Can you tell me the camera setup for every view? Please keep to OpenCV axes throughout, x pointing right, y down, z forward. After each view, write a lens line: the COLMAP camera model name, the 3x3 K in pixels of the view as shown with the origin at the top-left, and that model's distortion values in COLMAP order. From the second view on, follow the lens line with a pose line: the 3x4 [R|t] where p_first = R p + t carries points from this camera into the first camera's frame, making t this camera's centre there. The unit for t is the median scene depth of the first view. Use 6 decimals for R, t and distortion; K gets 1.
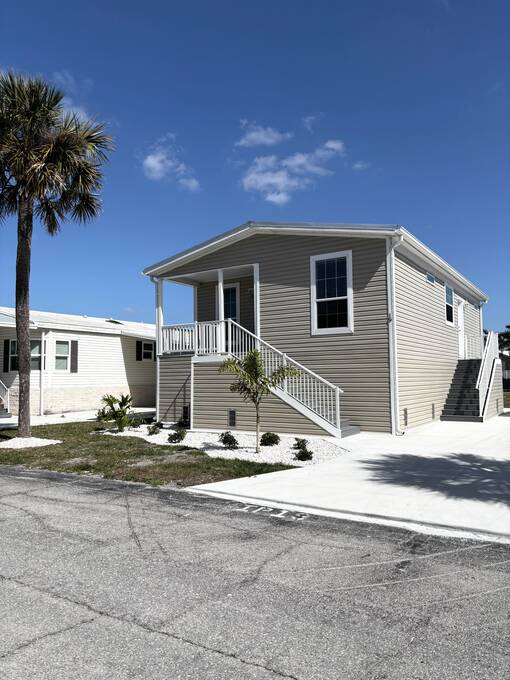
lens RADIAL K [[499.7, 0, 255.0], [0, 499.7, 340.0], [0, 0, 1]] dist [0.023708, -0.000661]
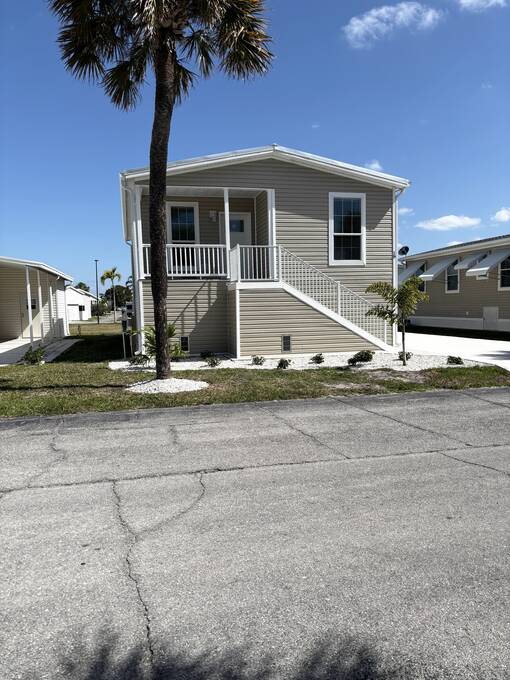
lens RADIAL K [[499.7, 0, 255.0], [0, 499.7, 340.0], [0, 0, 1]] dist [0.023708, -0.000661]
pose [[0.695861, -0.058805, 0.715765, -0.820065], [-0.040122, 0.991902, 0.120499, 0.027905], [-0.717055, -0.112568, 0.687867, 0.335208]]
